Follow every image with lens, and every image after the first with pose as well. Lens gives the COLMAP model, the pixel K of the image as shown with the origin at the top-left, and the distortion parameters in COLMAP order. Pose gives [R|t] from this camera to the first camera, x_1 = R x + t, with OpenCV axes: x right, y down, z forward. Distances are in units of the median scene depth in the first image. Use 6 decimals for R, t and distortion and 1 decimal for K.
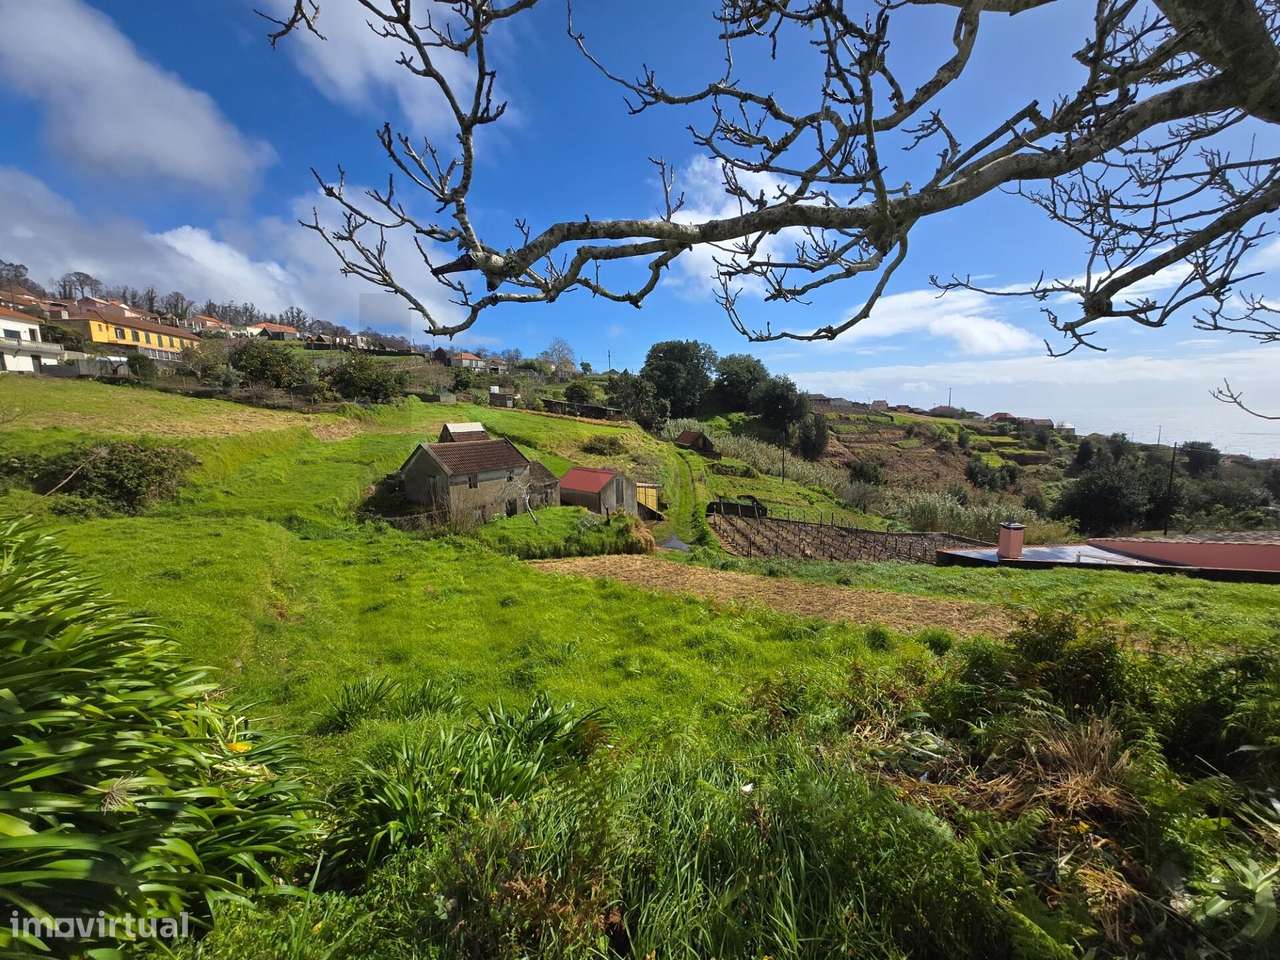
lens RADIAL K [[528.2, 0, 640.0], [0, 528.2, 480.0], [0, 0, 1]] dist [-0.001758, -0.008176]
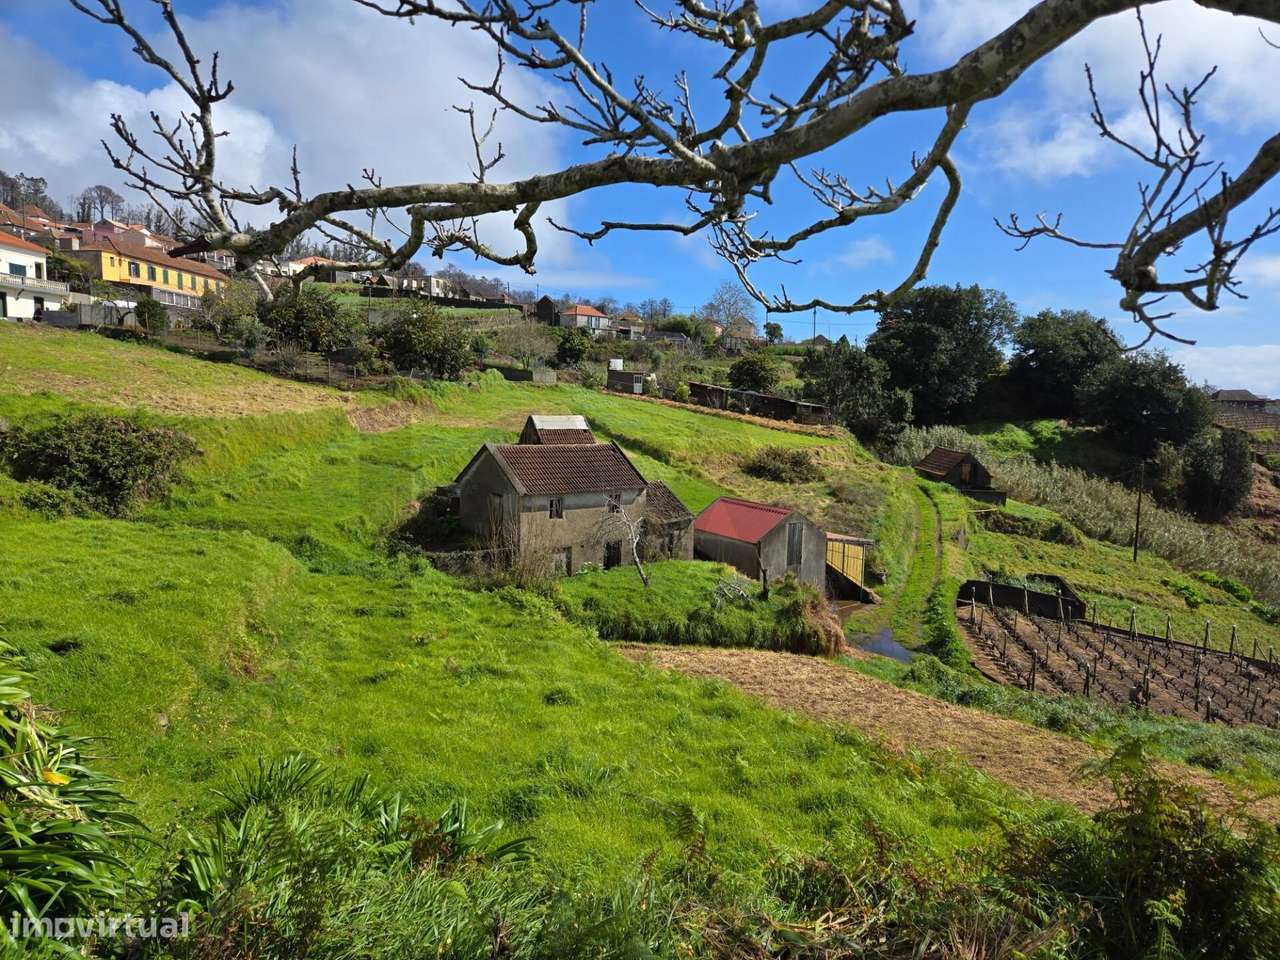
lens RADIAL K [[936.6, 0, 640.0], [0, 936.6, 480.0], [0, 0, 1]] dist [0.077215, -0.079809]
pose [[0.949578, 0.068241, -0.306014, 0.122163], [-0.082610, 0.995994, -0.034237, 0.000212], [0.302452, 0.057791, 0.951411, -0.045603]]
